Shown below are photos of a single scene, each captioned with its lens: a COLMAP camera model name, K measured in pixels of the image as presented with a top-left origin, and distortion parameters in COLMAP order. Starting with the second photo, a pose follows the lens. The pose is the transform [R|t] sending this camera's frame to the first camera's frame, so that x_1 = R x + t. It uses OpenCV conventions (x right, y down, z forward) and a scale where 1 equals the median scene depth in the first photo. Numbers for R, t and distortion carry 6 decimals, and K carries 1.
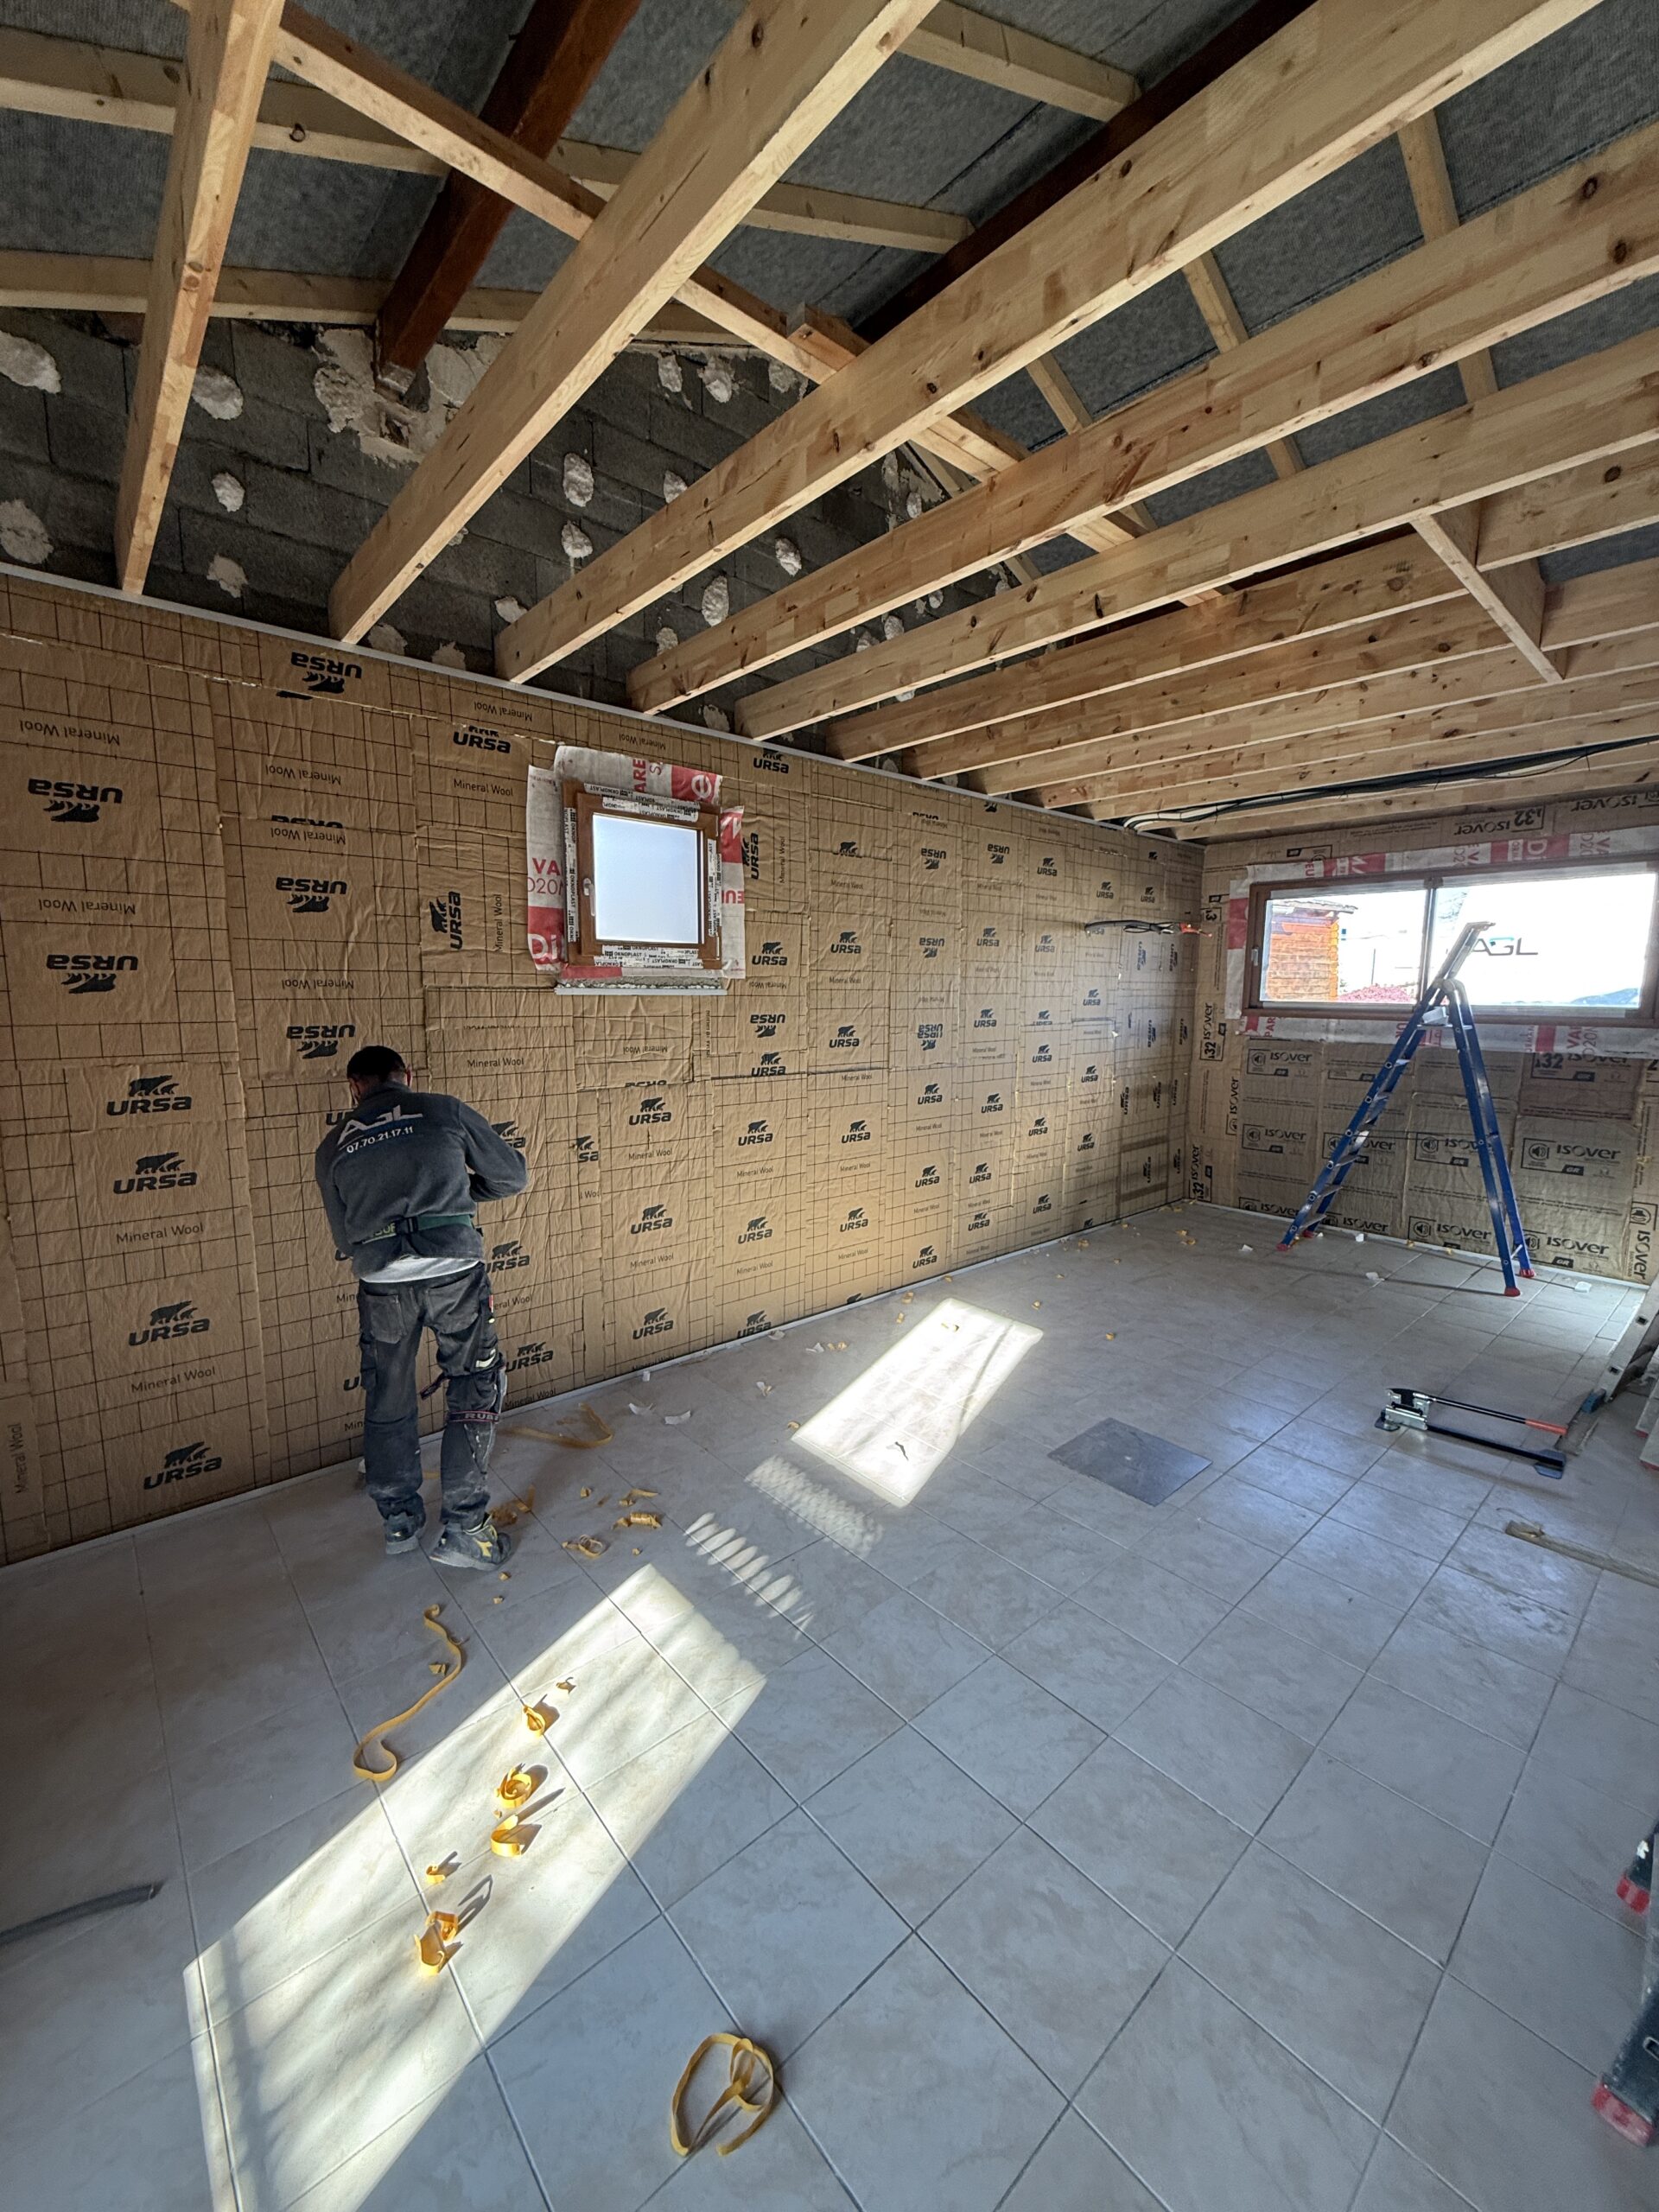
lens RADIAL K [[878.3, 0, 829.5], [0, 878.3, 1106.0], [0, 0, 1]] dist [0.000247, -0.000016]
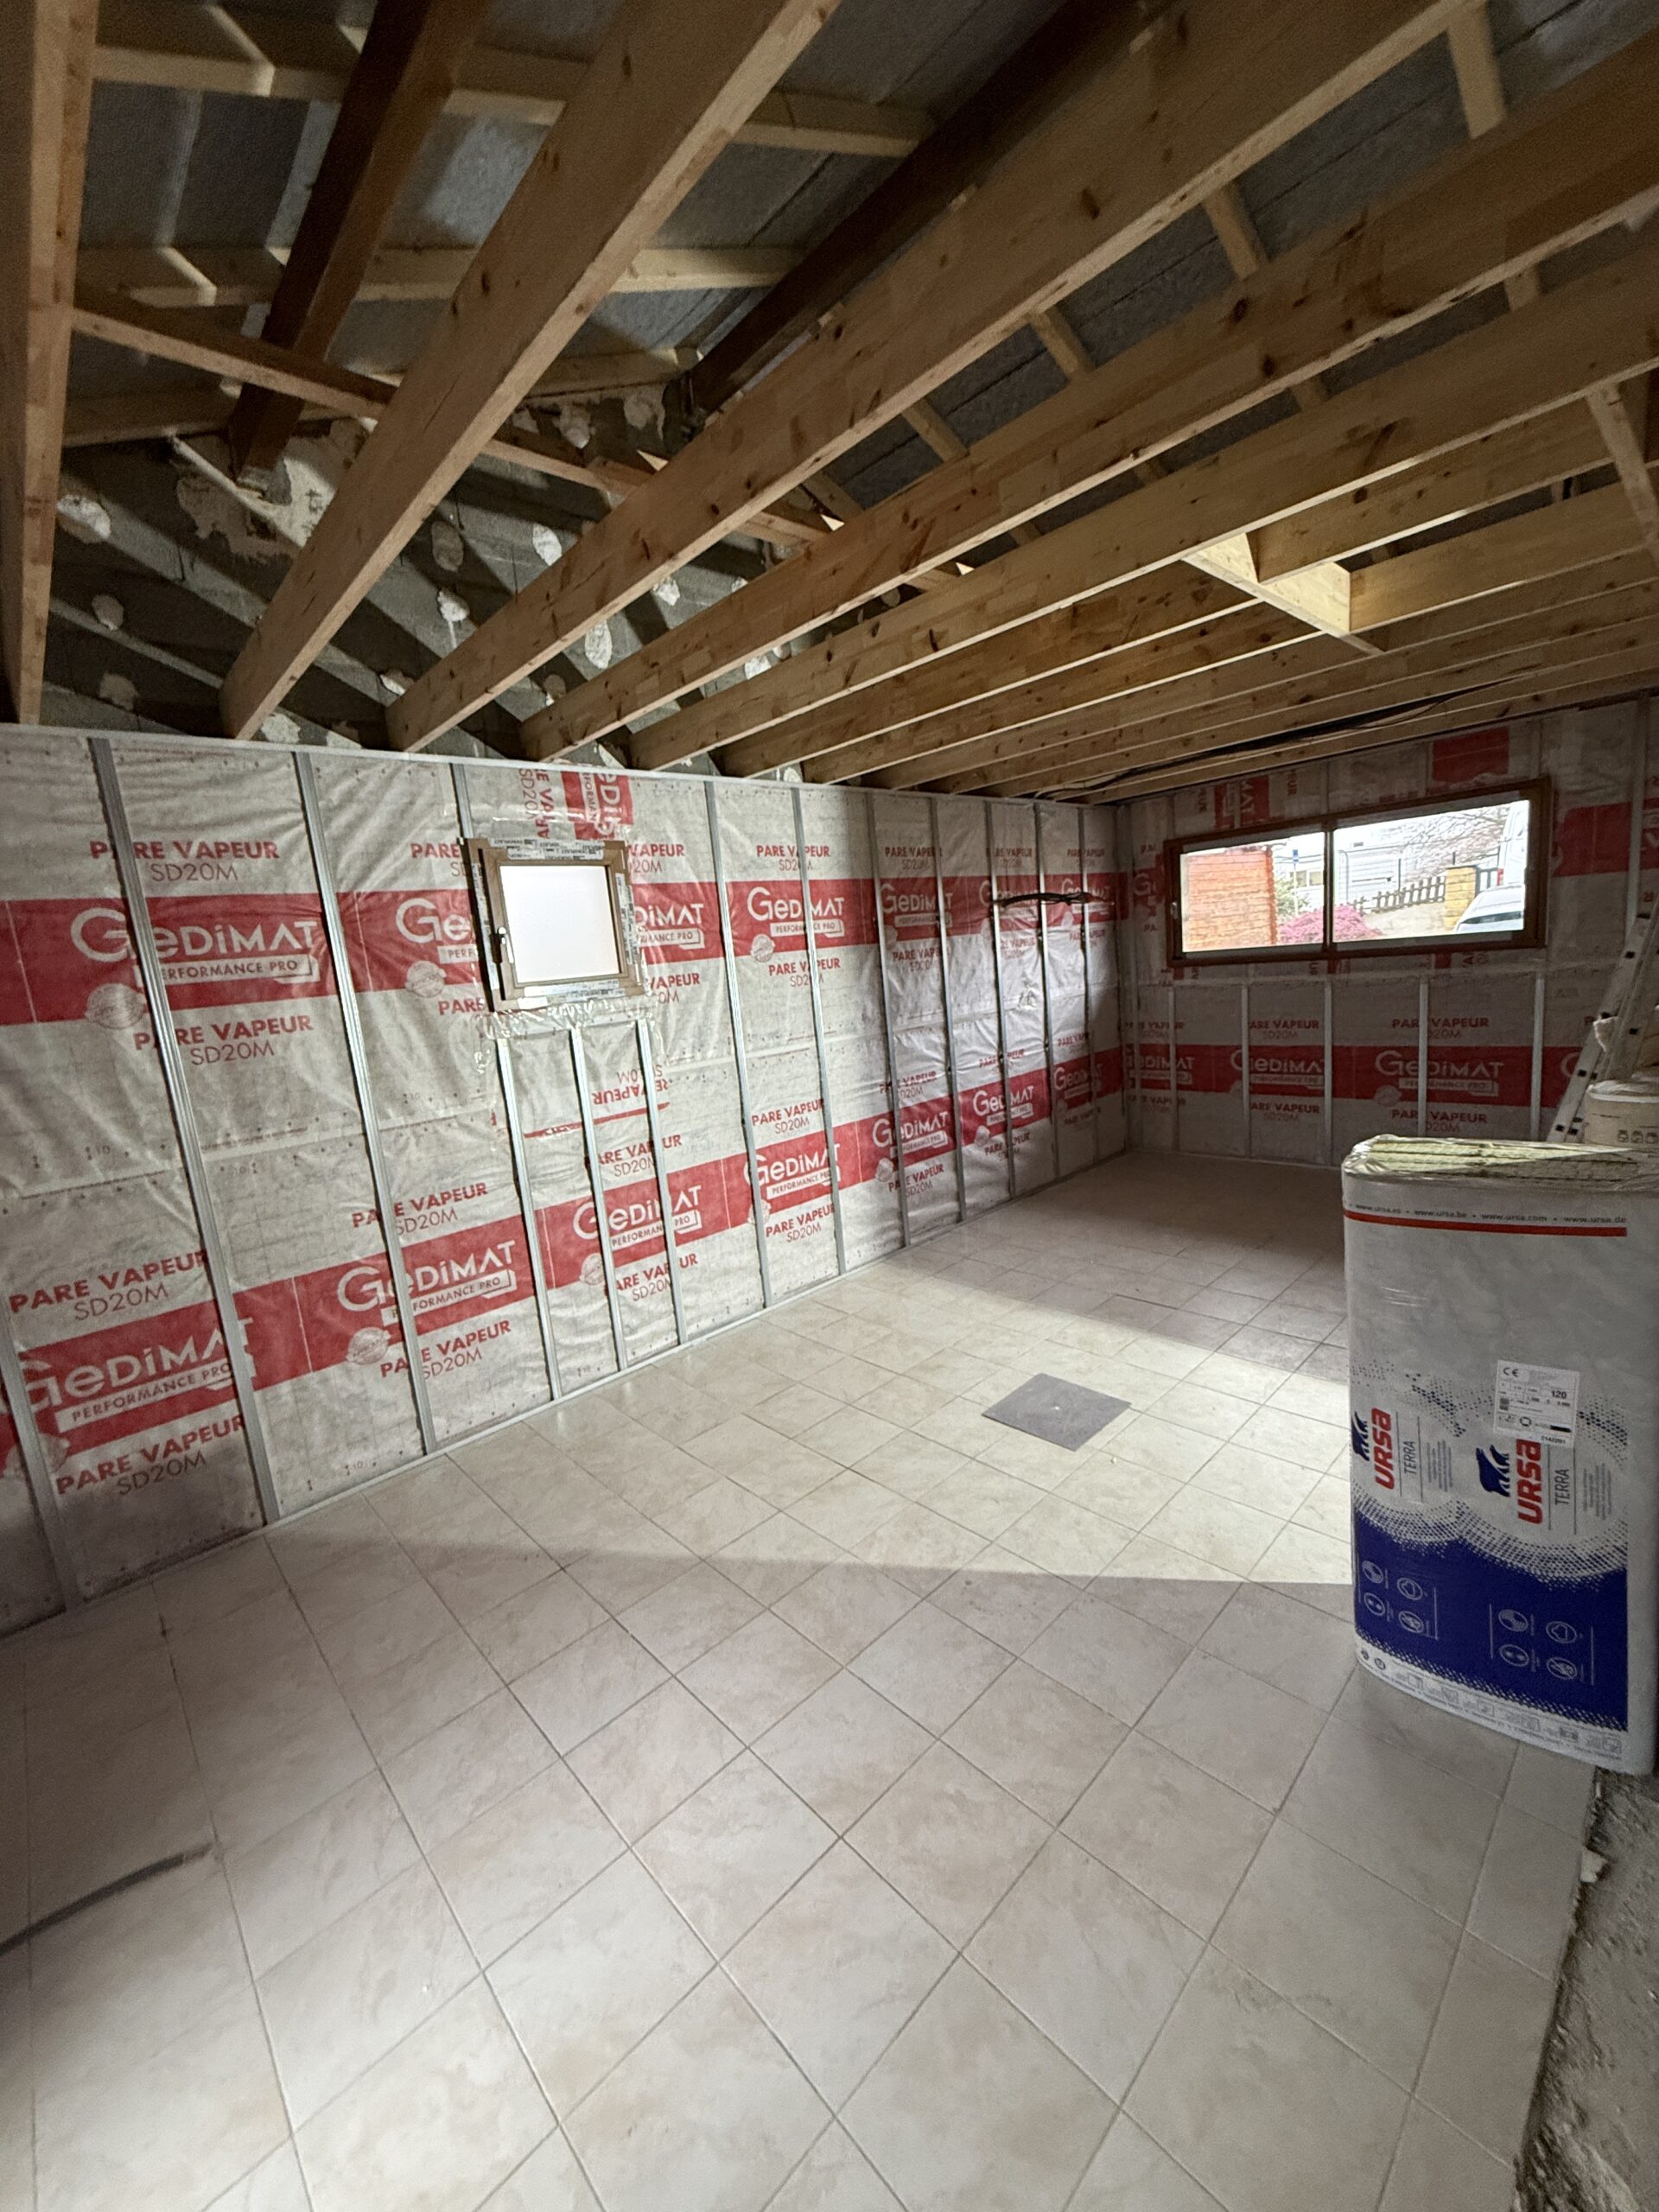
lens RADIAL K [[876.9, 0, 829.5], [0, 876.9, 1106.0], [0, 0, 1]] dist [-0.000708, -0.000017]
pose [[0.994089, -0.107819, 0.012697, 0.091052], [0.107286, 0.993537, 0.037080, -0.048271], [-0.016613, -0.035499, 0.999232, -0.080225]]
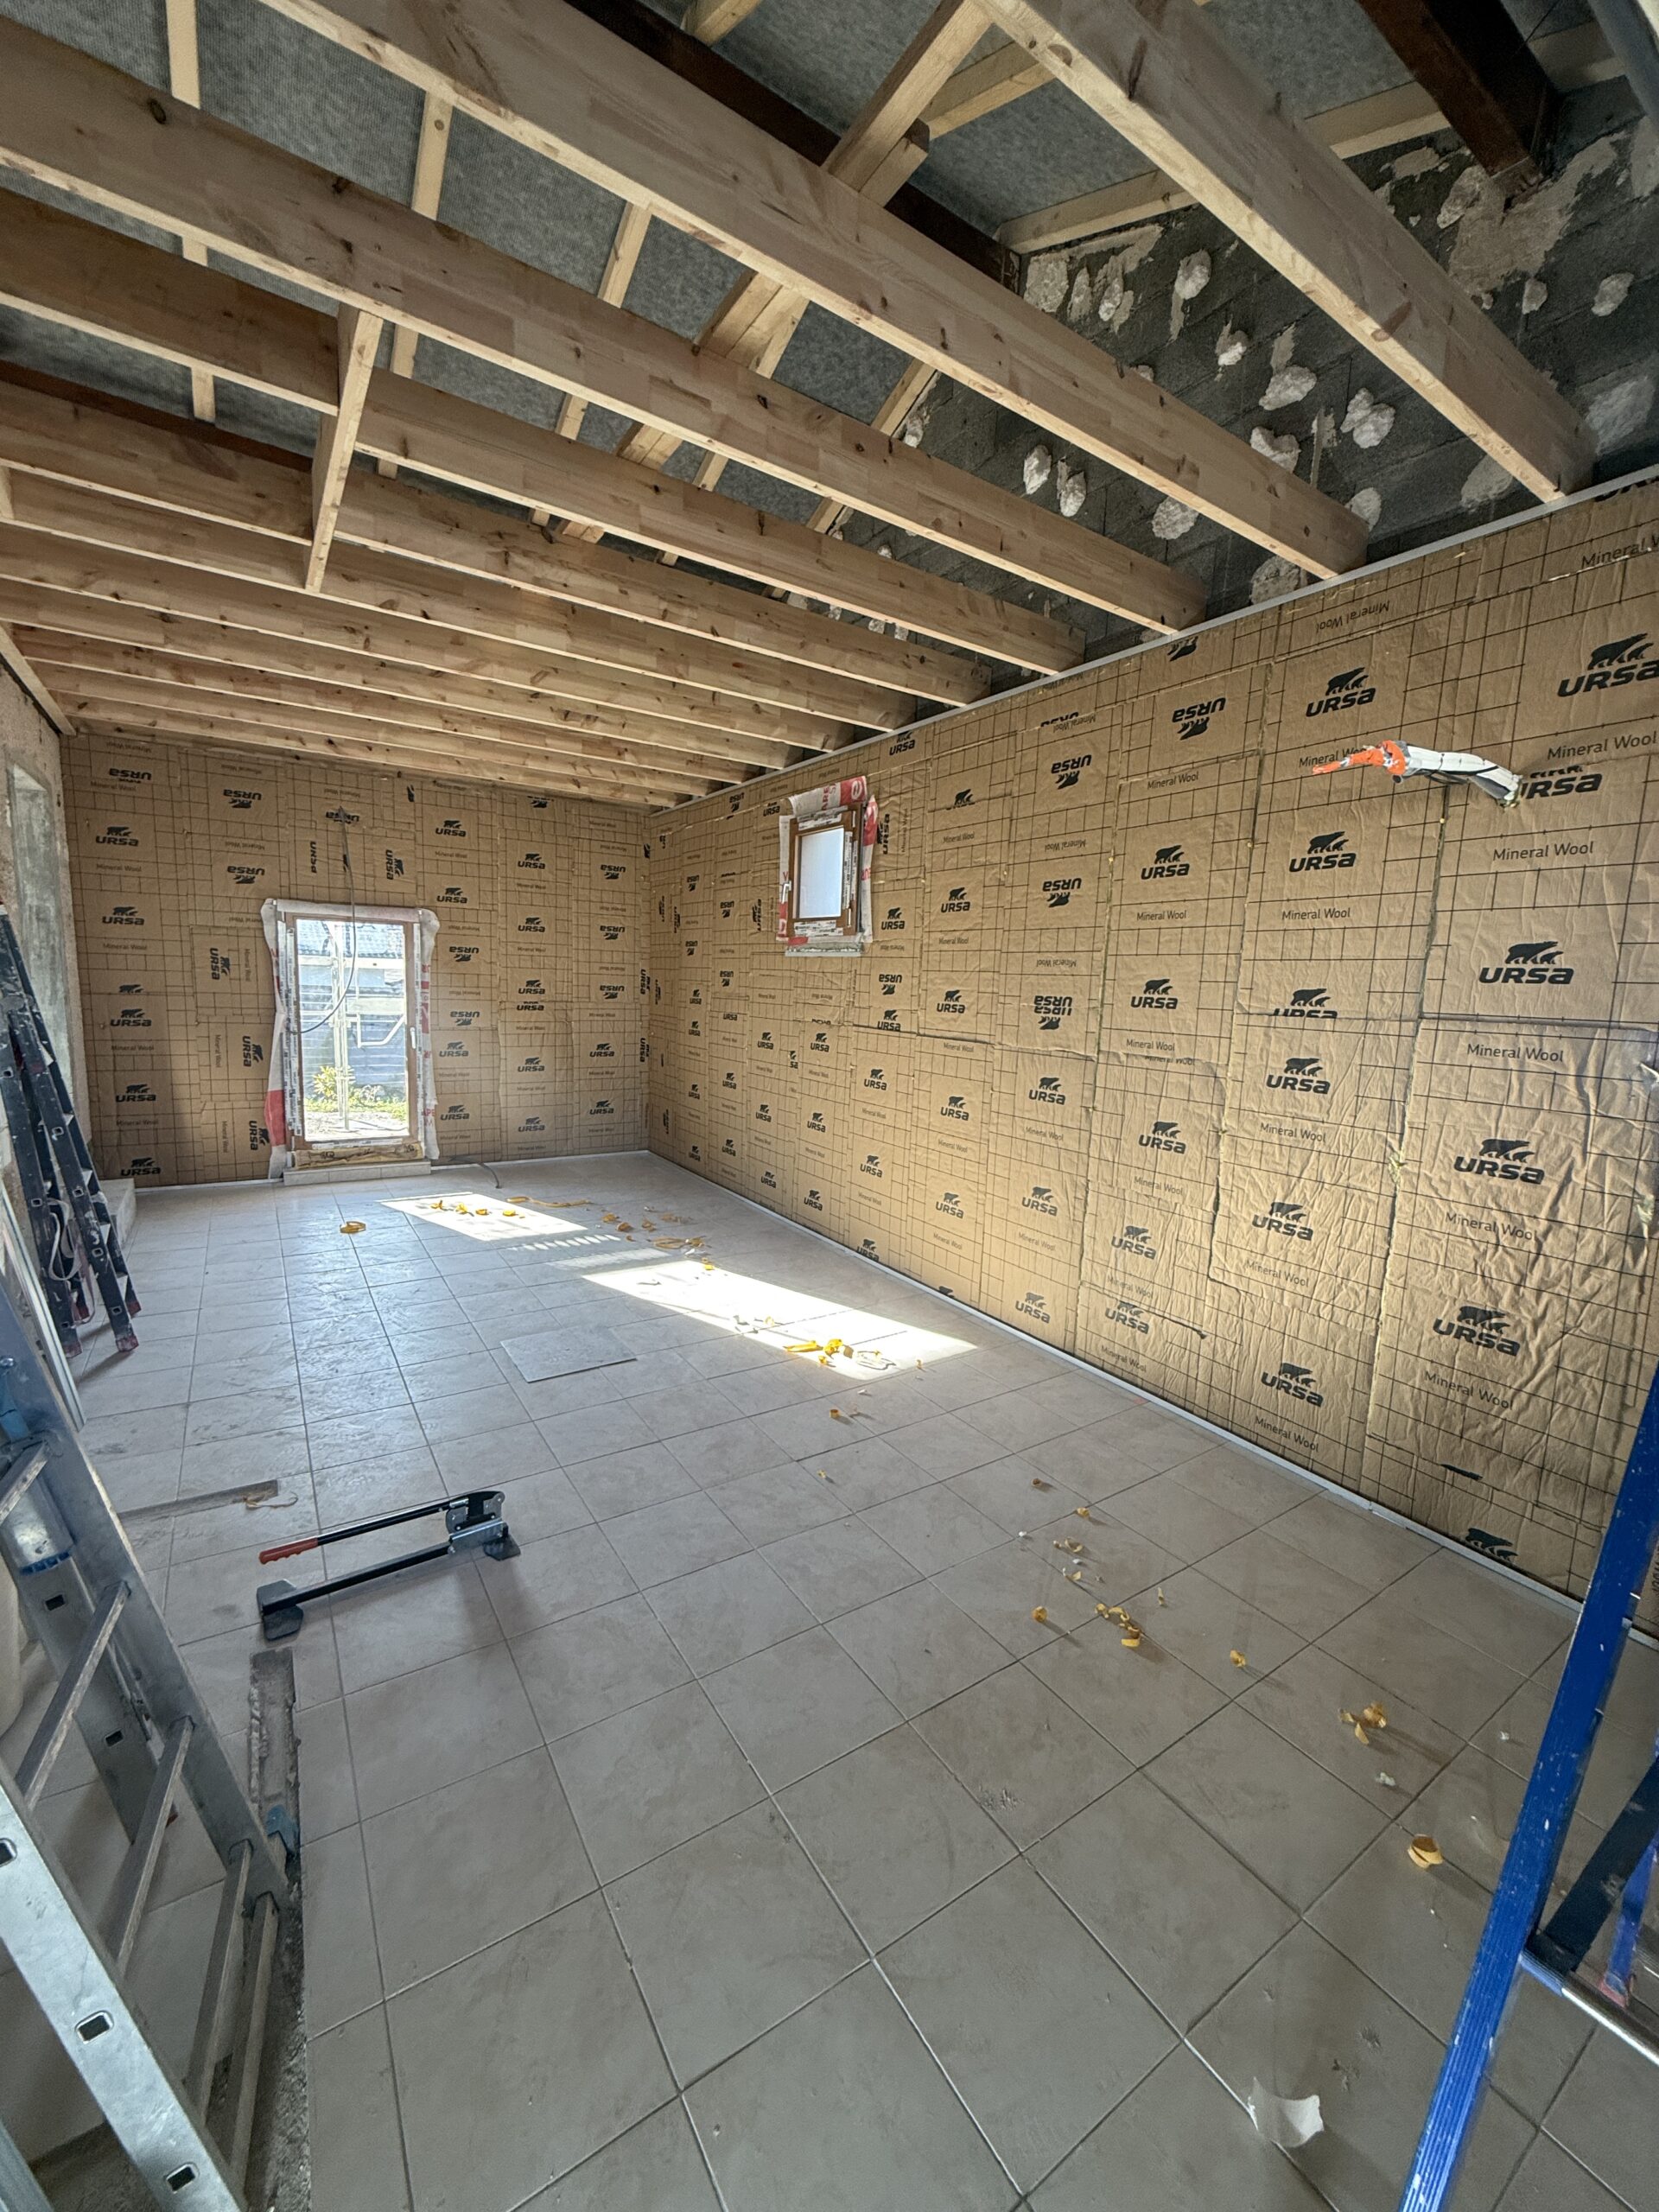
lens RADIAL K [[876.9, 0, 829.5], [0, 876.9, 1106.0], [0, 0, 1]] dist [-0.000708, -0.000017]
pose [[-0.137768, 0.128693, -0.982068, 1.448844], [-0.172820, 0.973190, 0.151773, -0.134858], [0.975271, 0.190630, -0.111833, 1.497005]]
